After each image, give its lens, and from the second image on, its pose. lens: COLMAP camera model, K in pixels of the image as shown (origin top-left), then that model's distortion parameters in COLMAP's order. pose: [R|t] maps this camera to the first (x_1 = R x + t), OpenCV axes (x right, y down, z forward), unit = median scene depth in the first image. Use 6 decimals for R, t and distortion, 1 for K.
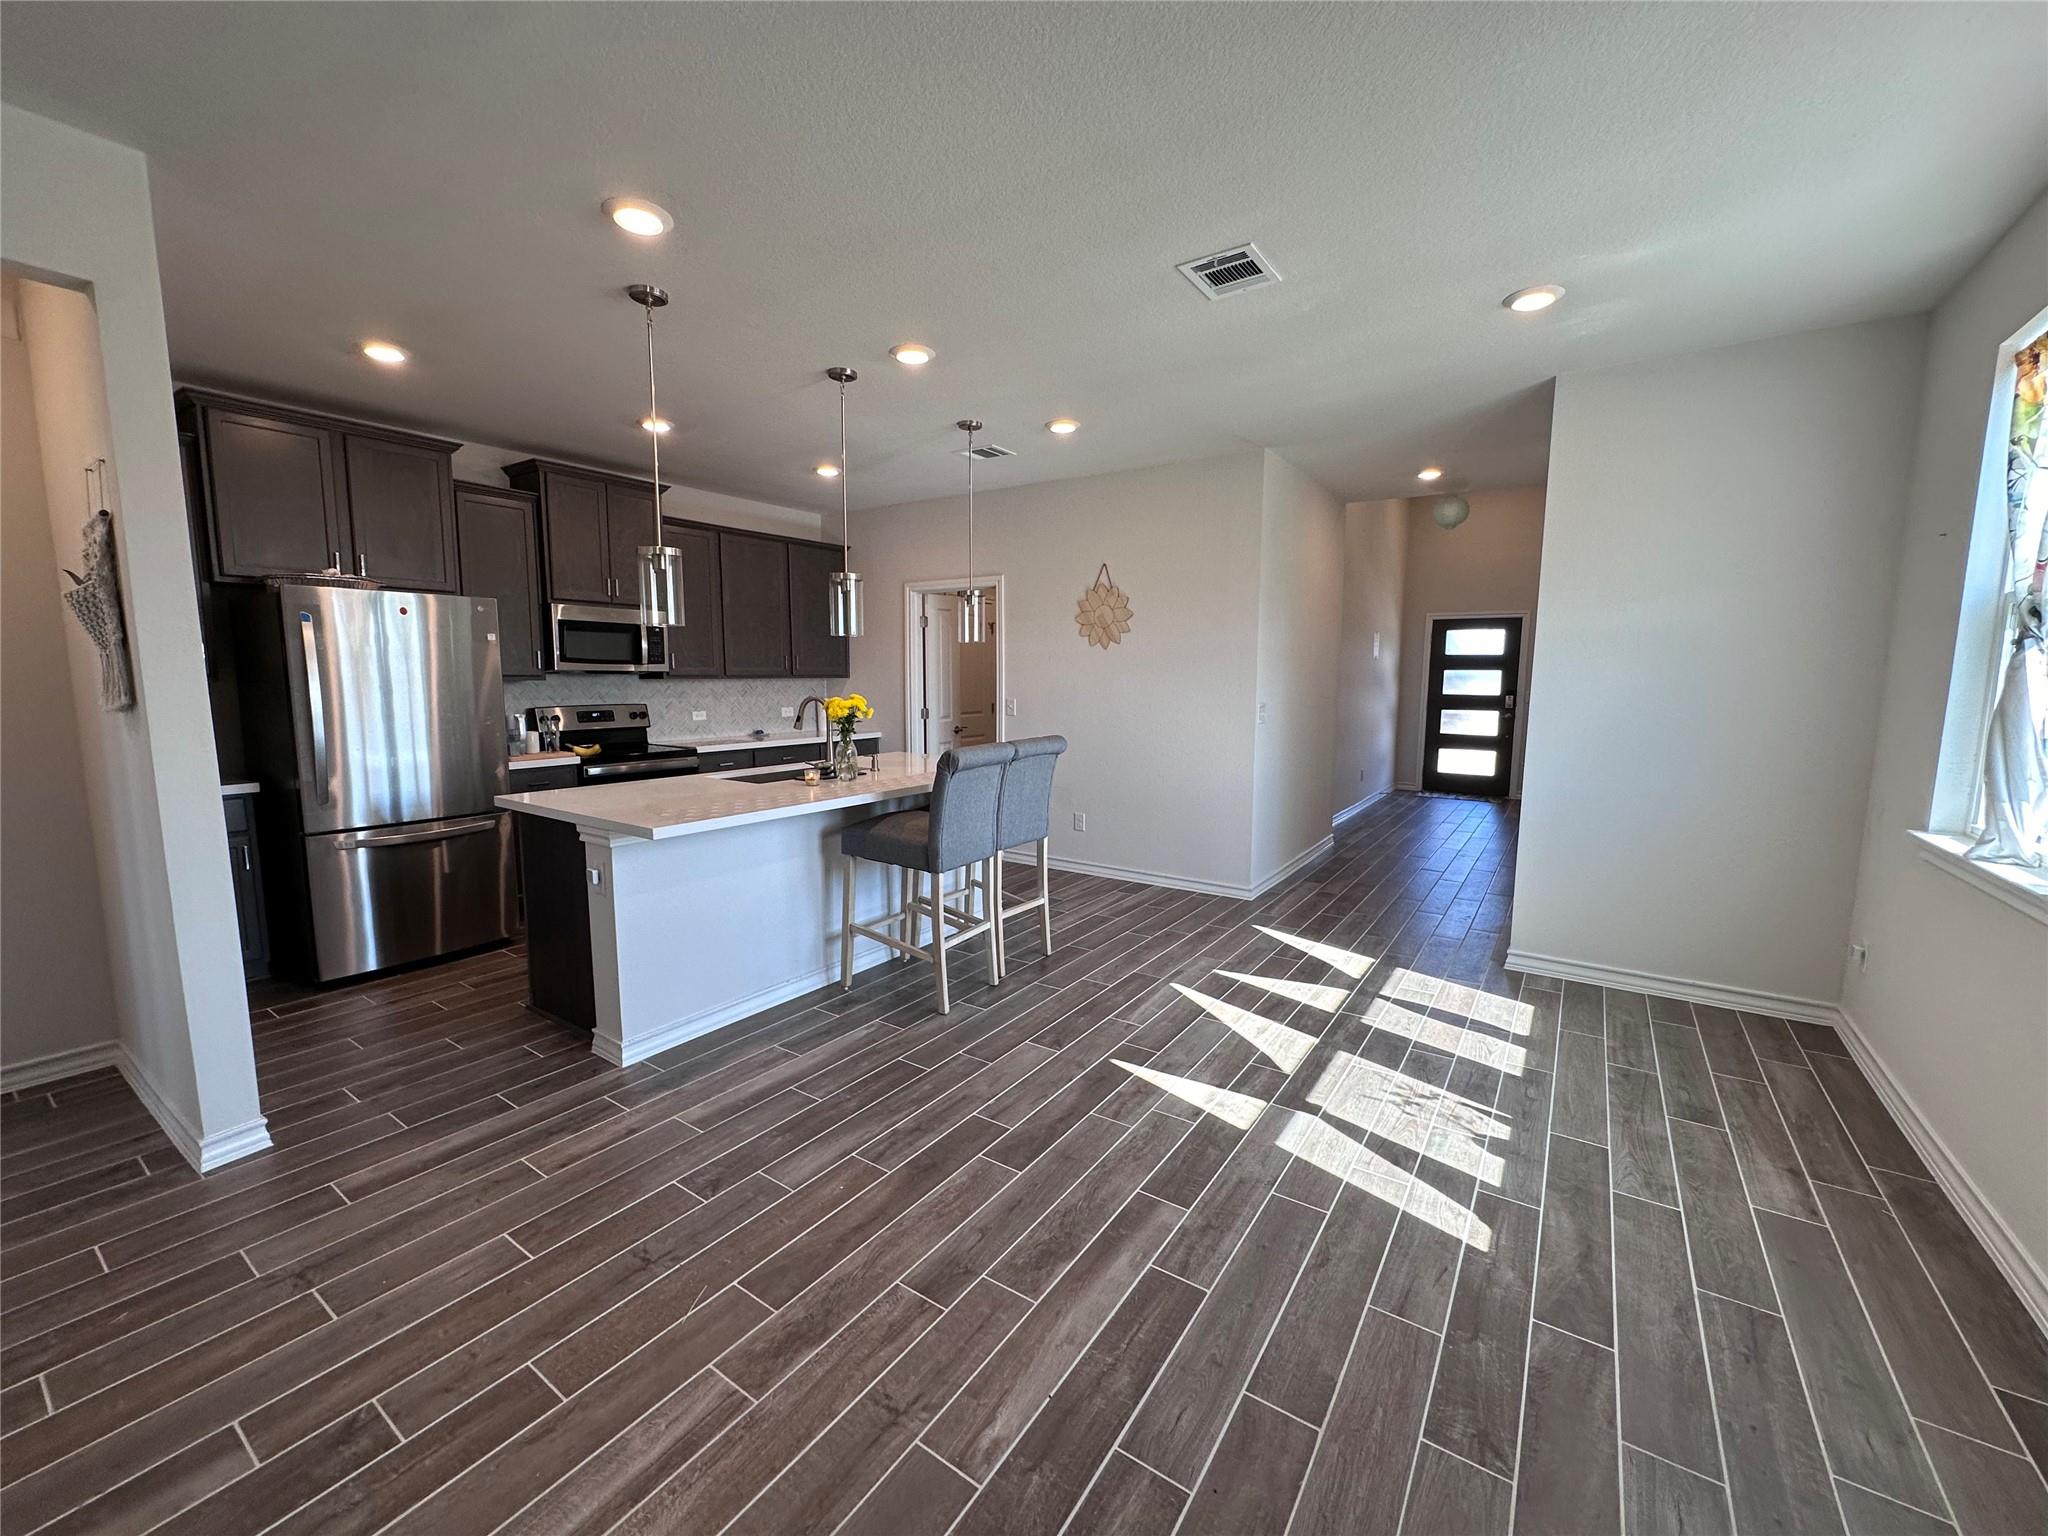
lens RADIAL K [[808.0, 0, 1024.0], [0, 808.0, 768.0], [0, 0, 1]] dist [-0.001882, 0.000057]
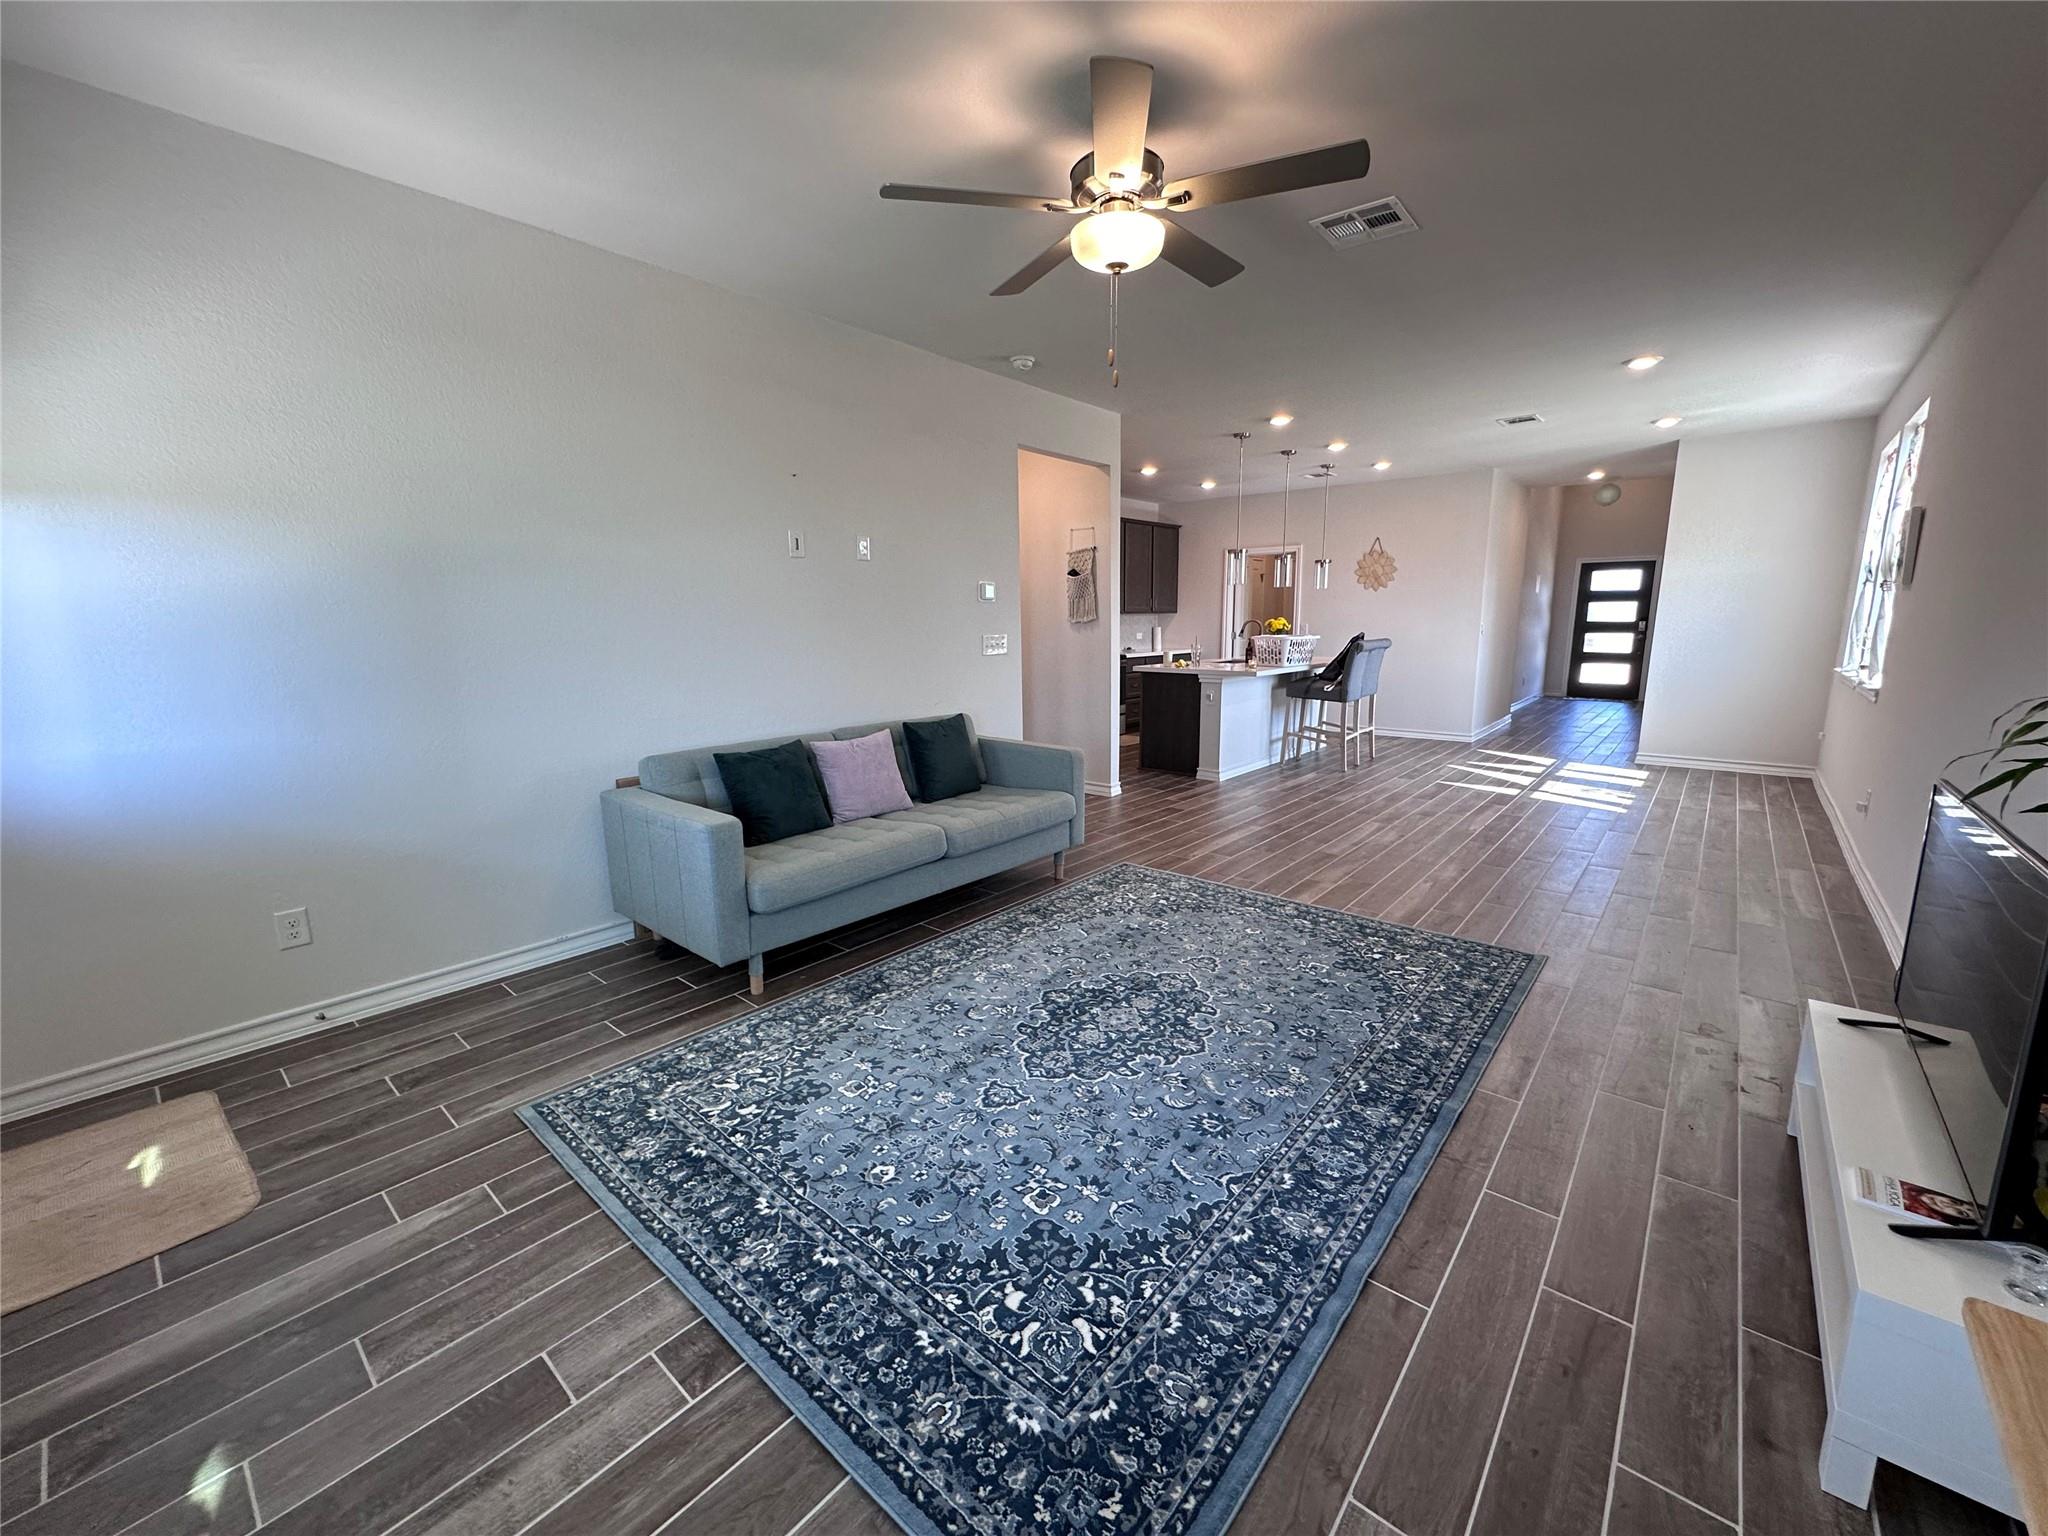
lens RADIAL K [[818.4, 0, 1018.0], [0, 818.4, 769.5], [0, 0, 1]] dist [-0.001492, 0.000489]
pose [[0.994617, 0.004563, -0.103518, -0.480008], [0.002435, 0.997725, 0.067372, 0.105361], [0.103590, -0.067261, 0.992343, -0.785815]]
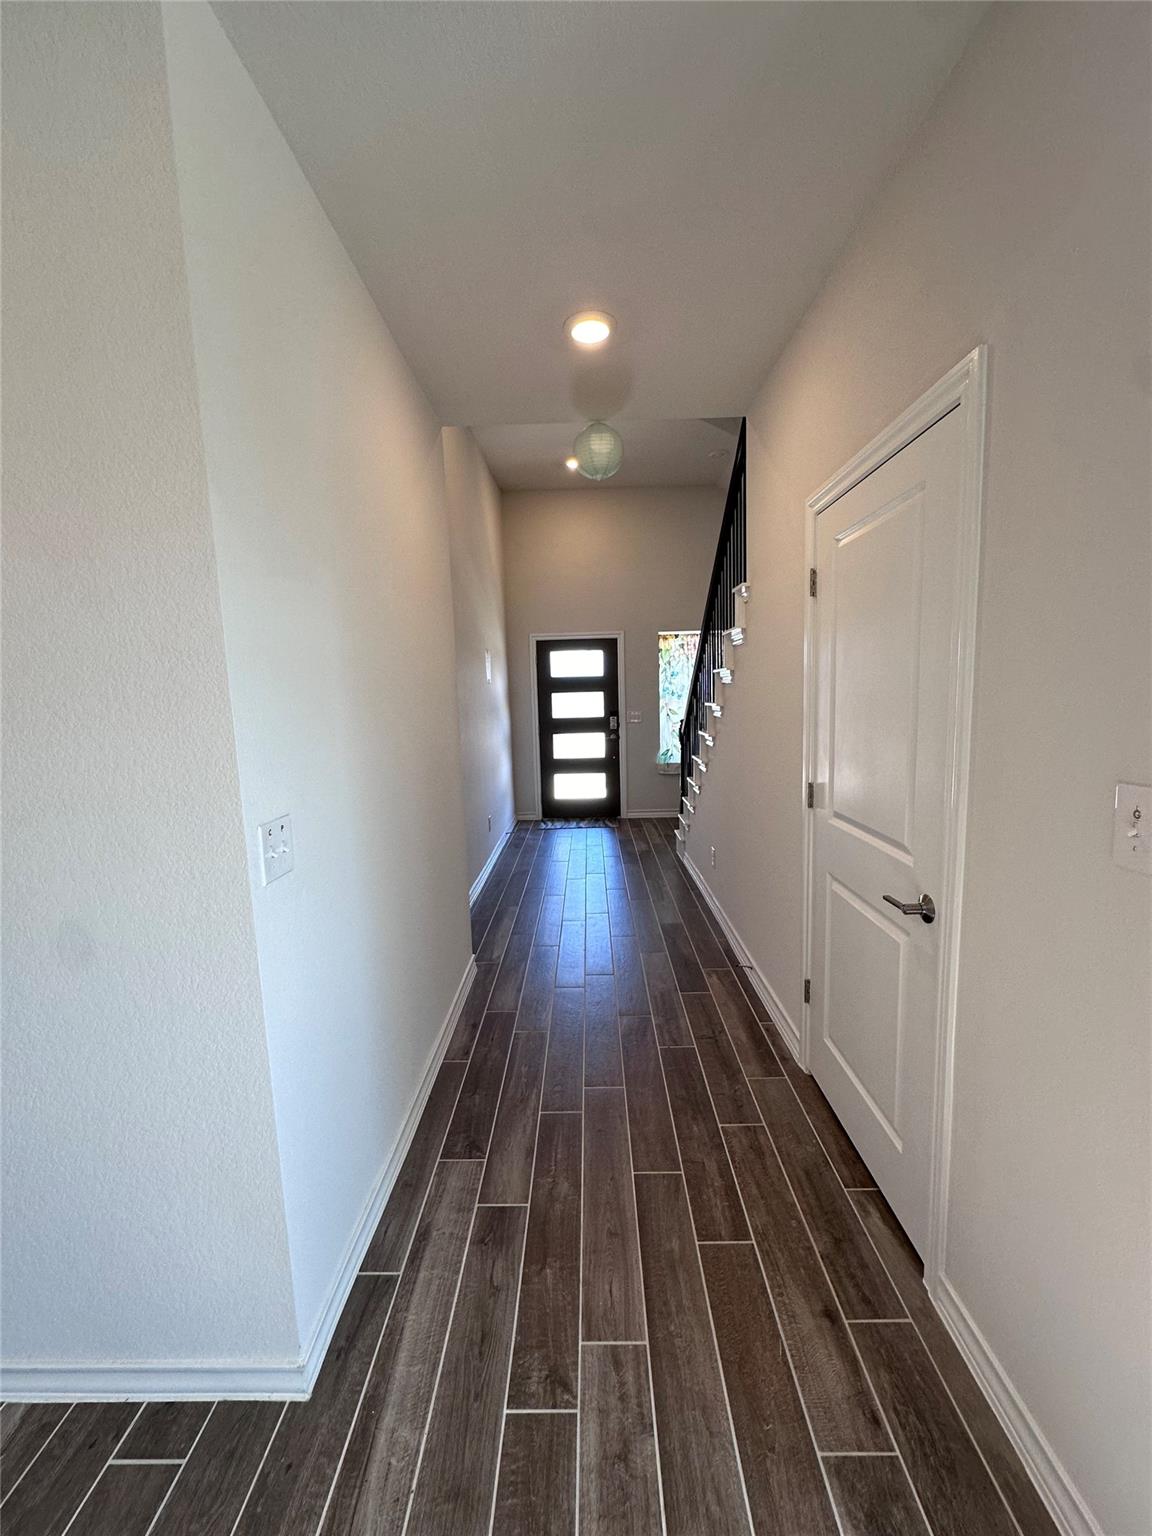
lens RADIAL K [[611.4, 0, 576.6], [0, 611.4, 768.0], [0, 0, 1]] dist [-0.004826, 0.000475]
pose [[0.829941, -0.098852, 0.549024, 0.258392], [0.099249, 0.994638, 0.029053, -0.095528], [-0.548952, 0.030377, 0.835302, 0.710257]]
